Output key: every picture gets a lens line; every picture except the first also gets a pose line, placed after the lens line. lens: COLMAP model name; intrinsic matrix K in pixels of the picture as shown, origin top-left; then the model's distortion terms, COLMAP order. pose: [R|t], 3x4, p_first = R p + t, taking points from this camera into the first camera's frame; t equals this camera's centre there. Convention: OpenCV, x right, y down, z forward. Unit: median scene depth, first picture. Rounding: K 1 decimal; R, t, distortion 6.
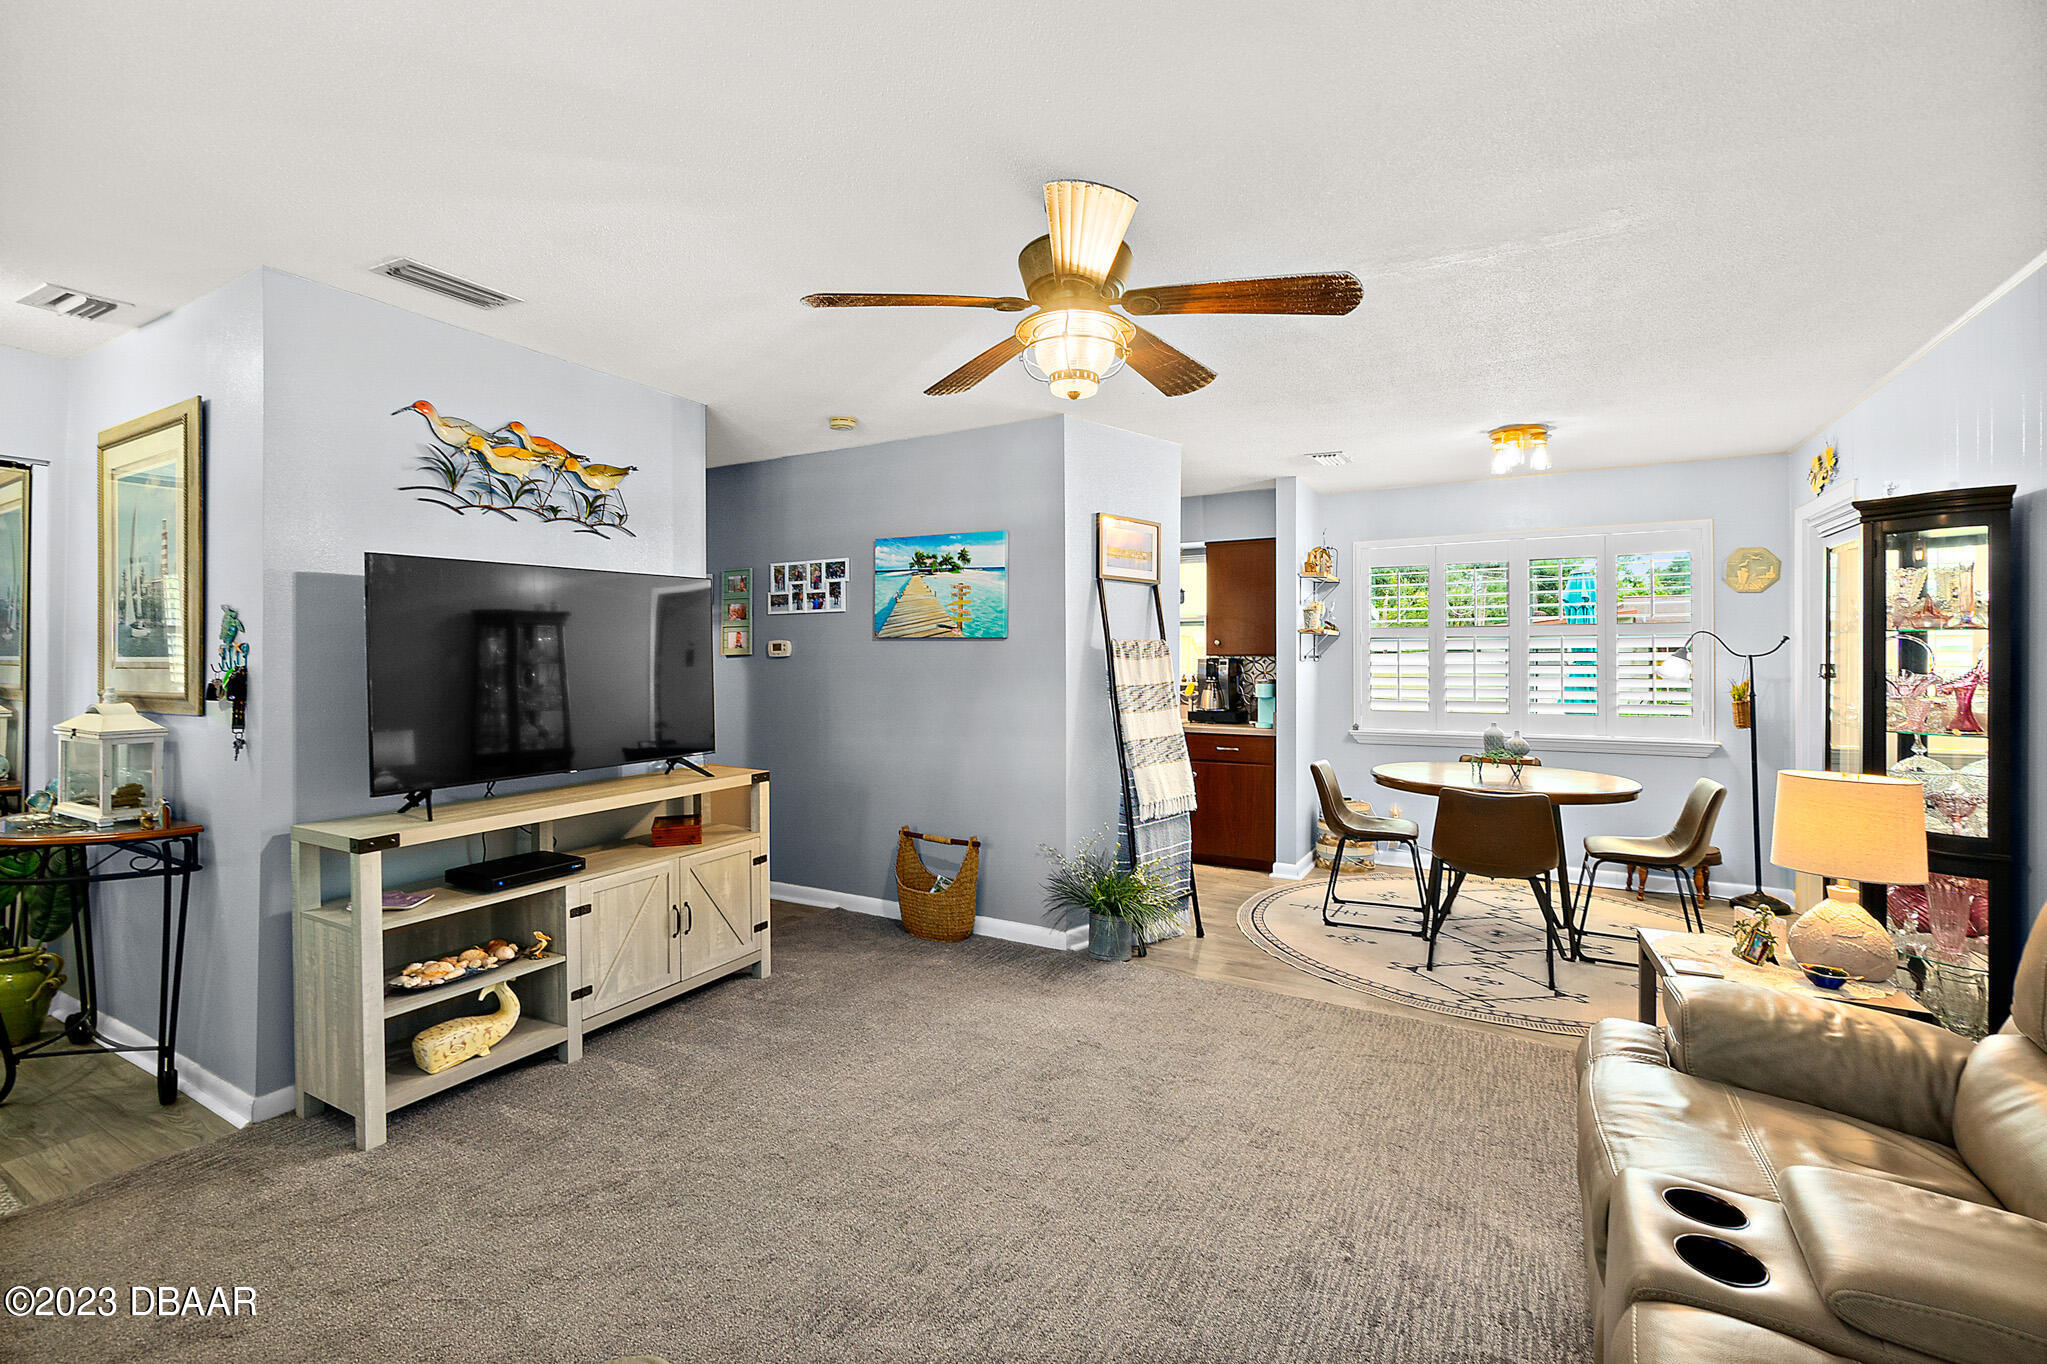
lens RADIAL K [[893.0, 0, 992.6], [0, 893.0, 659.5], [0, 0, 1]] dist [0.001698, 0.000033]
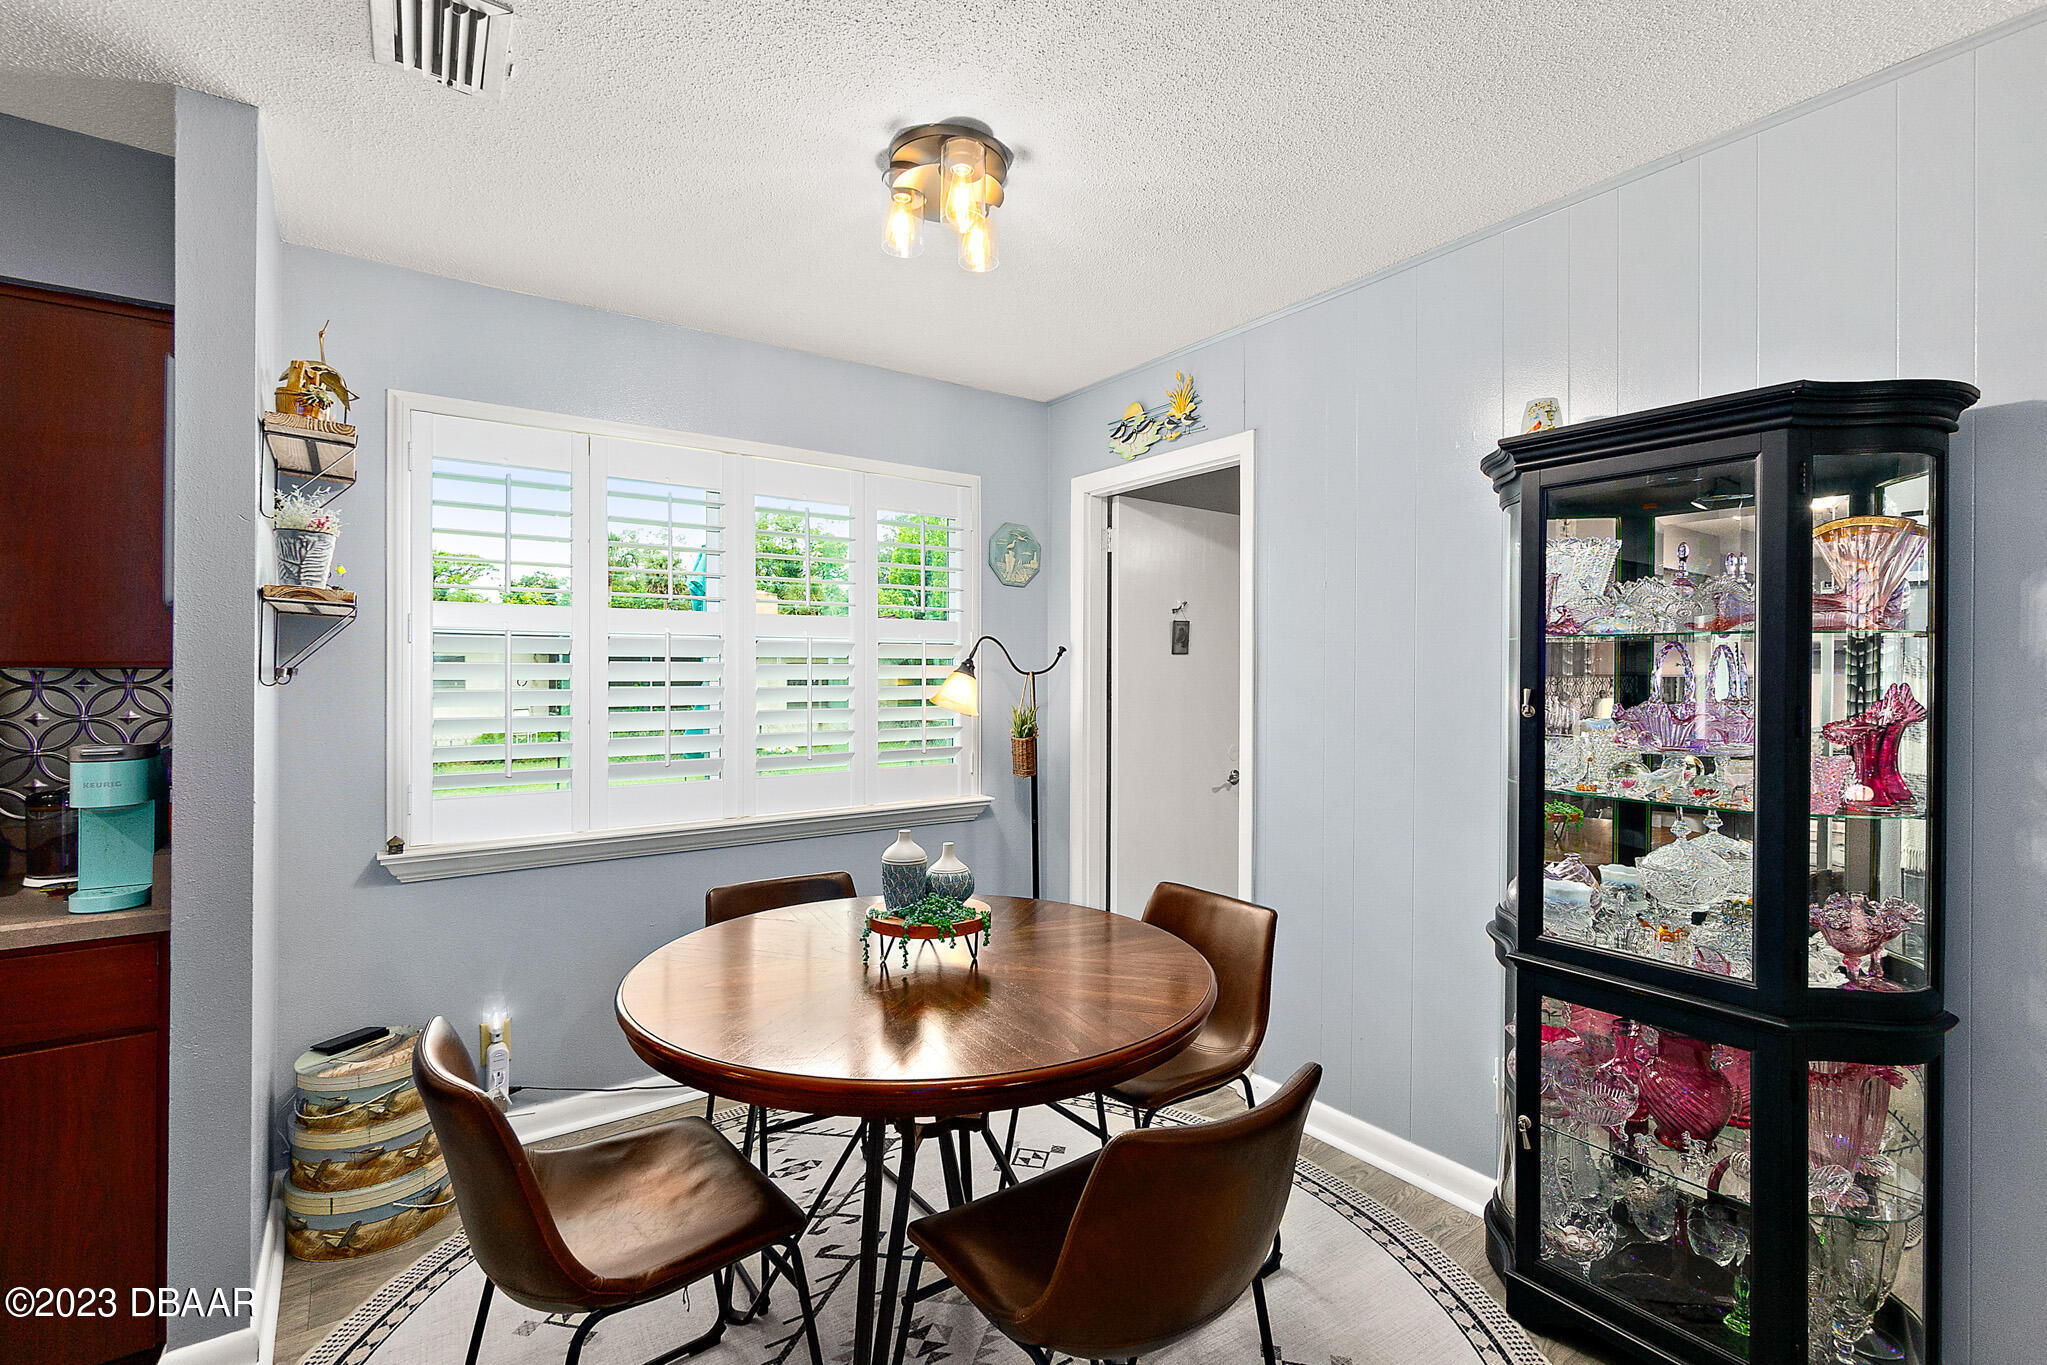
lens RADIAL K [[929.2, 0, 1023.5], [0, 929.2, 682.5], [0, 0, 1]] dist [-0.001967, -0.000418]
pose [[0.398472, -0.001610, 0.917179, 0.235629], [-0.004250, 0.999984, 0.003602, 0.001275], [-0.917170, -0.005333, 0.398459, 0.987156]]
